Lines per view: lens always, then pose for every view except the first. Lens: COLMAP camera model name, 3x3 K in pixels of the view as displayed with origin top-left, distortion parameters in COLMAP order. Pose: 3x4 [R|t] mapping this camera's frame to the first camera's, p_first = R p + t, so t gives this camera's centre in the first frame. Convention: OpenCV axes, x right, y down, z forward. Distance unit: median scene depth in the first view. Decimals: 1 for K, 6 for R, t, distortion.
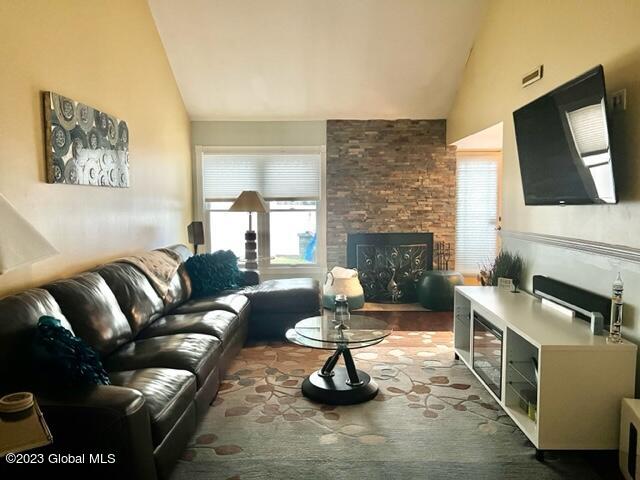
lens RADIAL K [[482.2, 0, 319.3], [0, 482.2, 240.8], [0, 0, 1]] dist [-0.001640, -0.000574]
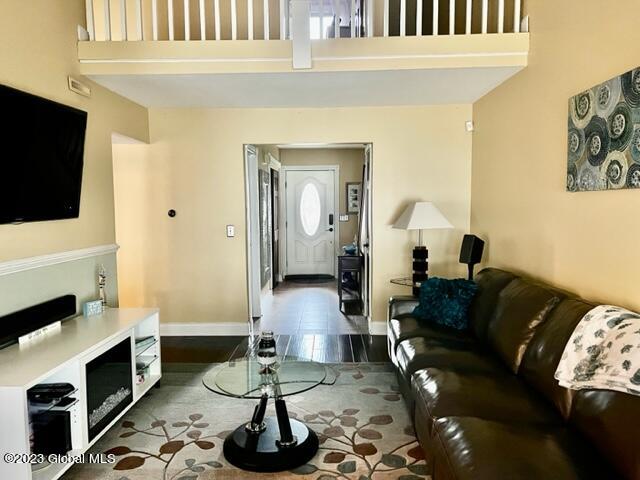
lens RADIAL K [[482.2, 0, 319.9], [0, 482.2, 241.0], [0, 0, 1]] dist [-0.001640, -0.000574]
pose [[-0.999729, 0.009141, 0.021415, -0.059994], [0.012484, 0.986780, 0.161585, -0.167595], [-0.019655, 0.161808, -0.986626, 1.774742]]
